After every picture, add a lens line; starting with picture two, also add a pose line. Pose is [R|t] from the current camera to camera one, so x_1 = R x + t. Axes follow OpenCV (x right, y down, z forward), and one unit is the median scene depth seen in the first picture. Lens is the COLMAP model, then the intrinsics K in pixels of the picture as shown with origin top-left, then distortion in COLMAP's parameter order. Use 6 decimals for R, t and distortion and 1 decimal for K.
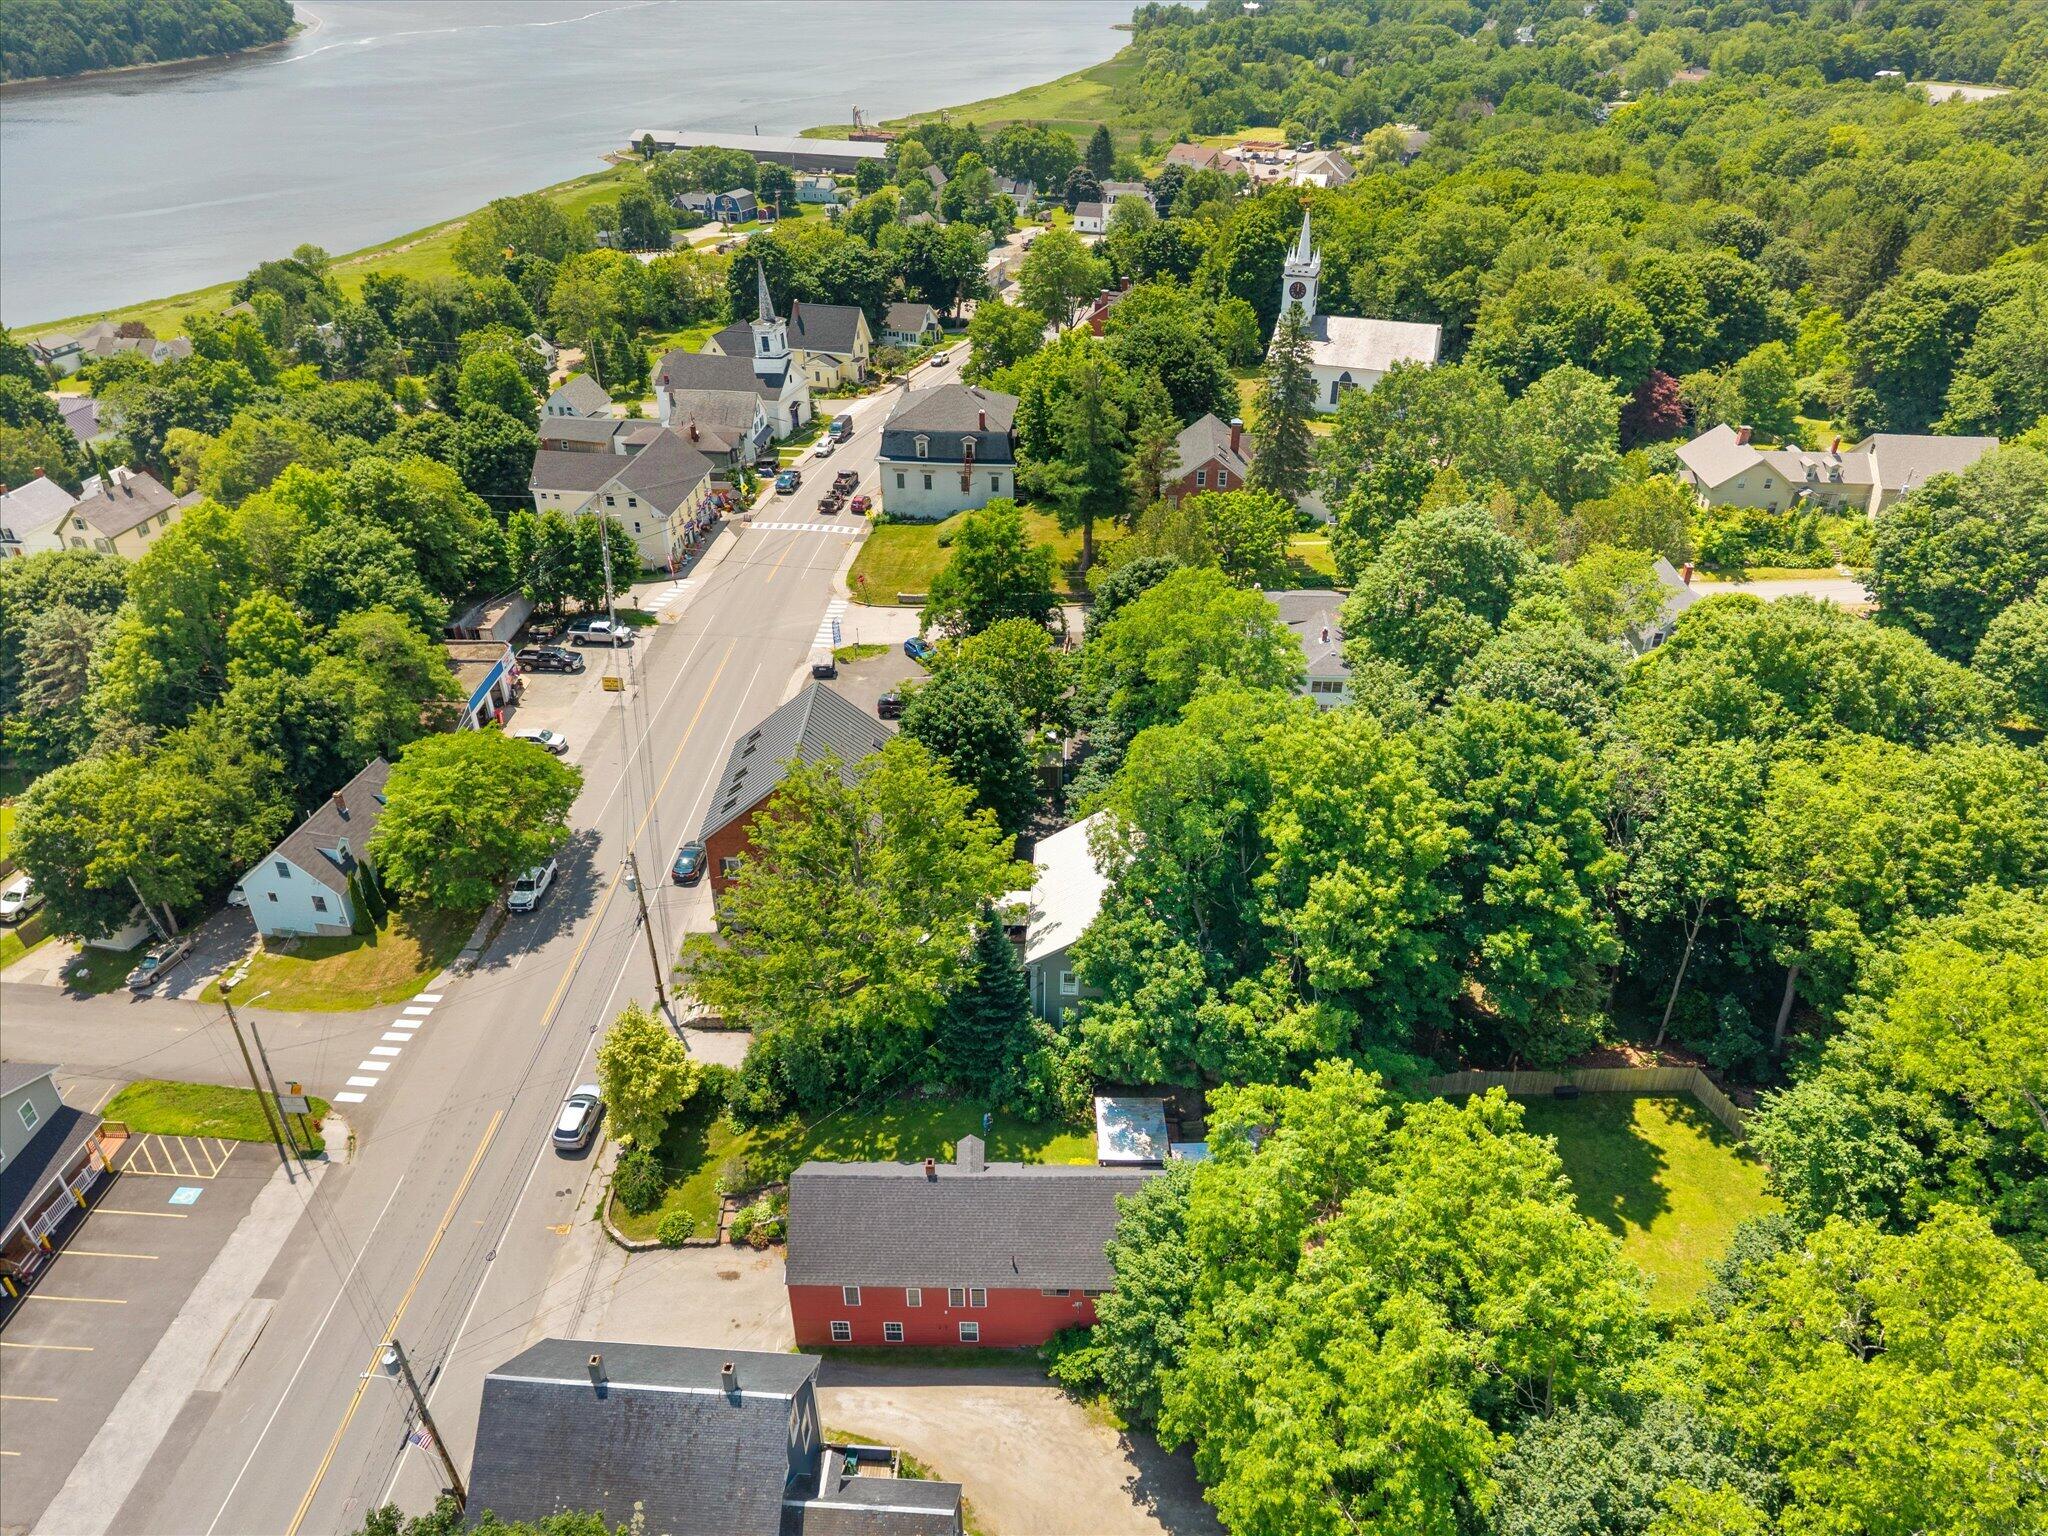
lens RADIAL K [[1438.7, 0, 1024.0], [0, 1438.7, 768.0], [0, 0, 1]] dist [0.002926, -0.000614]
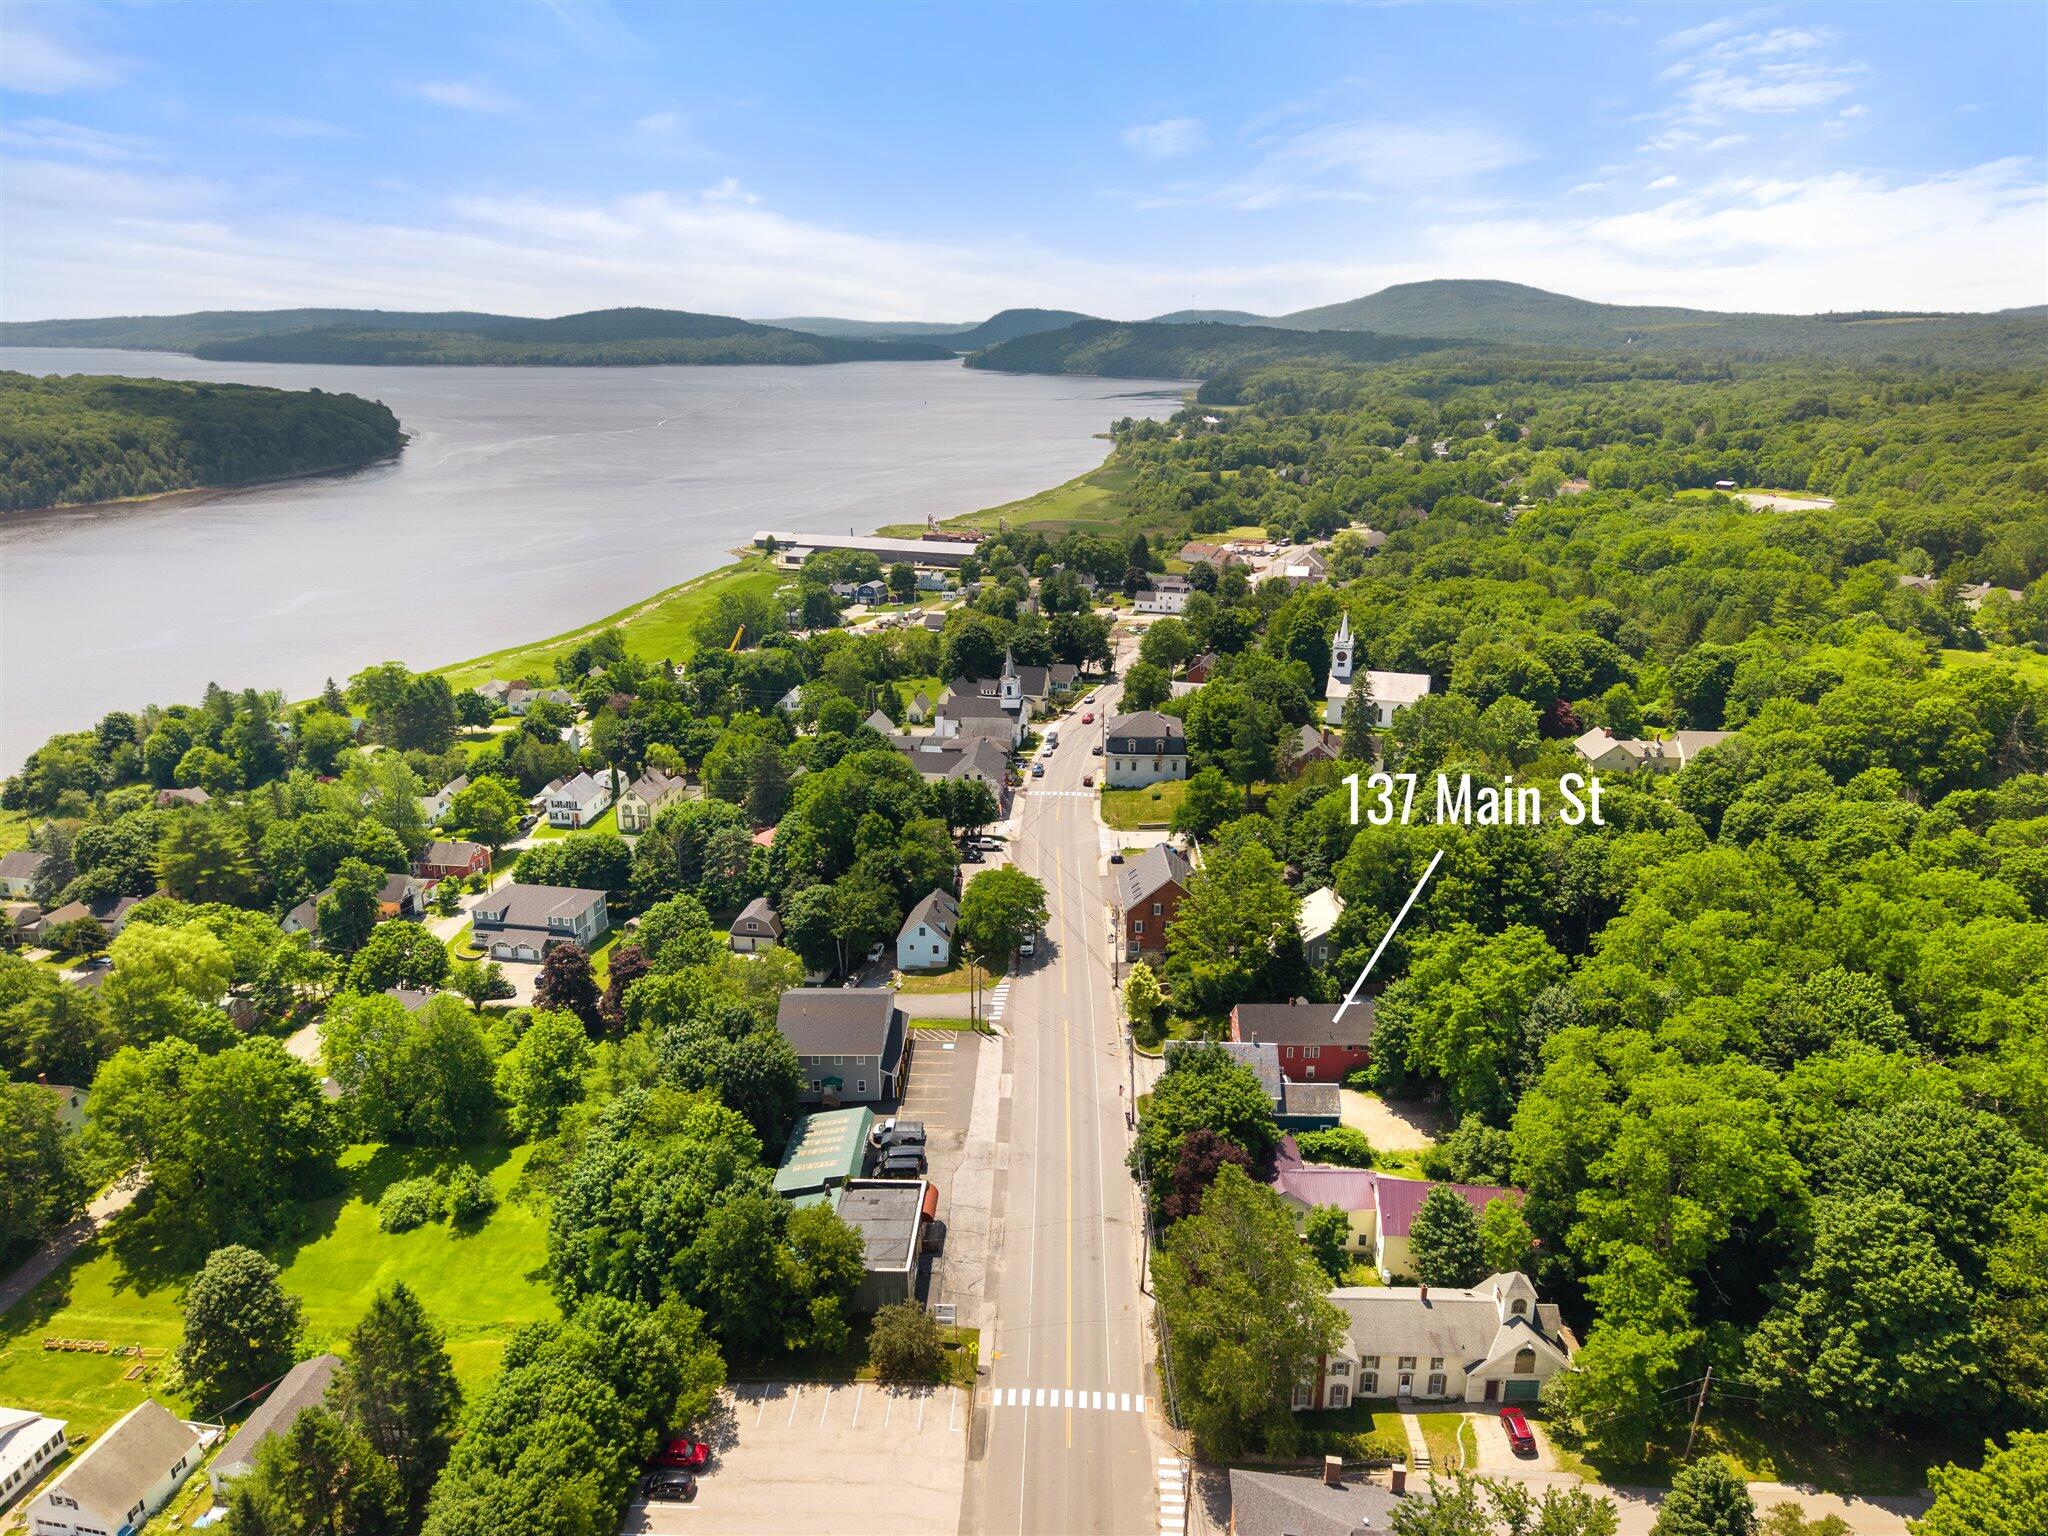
lens RADIAL K [[1350.3, 0, 1024.0], [0, 1350.3, 768.0], [0, 0, 1]] dist [0.004816, -0.044498]
pose [[0.999884, -0.010028, 0.011477, -0.196595], [0.012381, 0.973613, -0.227871, 0.146409], [-0.008889, 0.227986, 0.973624, -0.489988]]
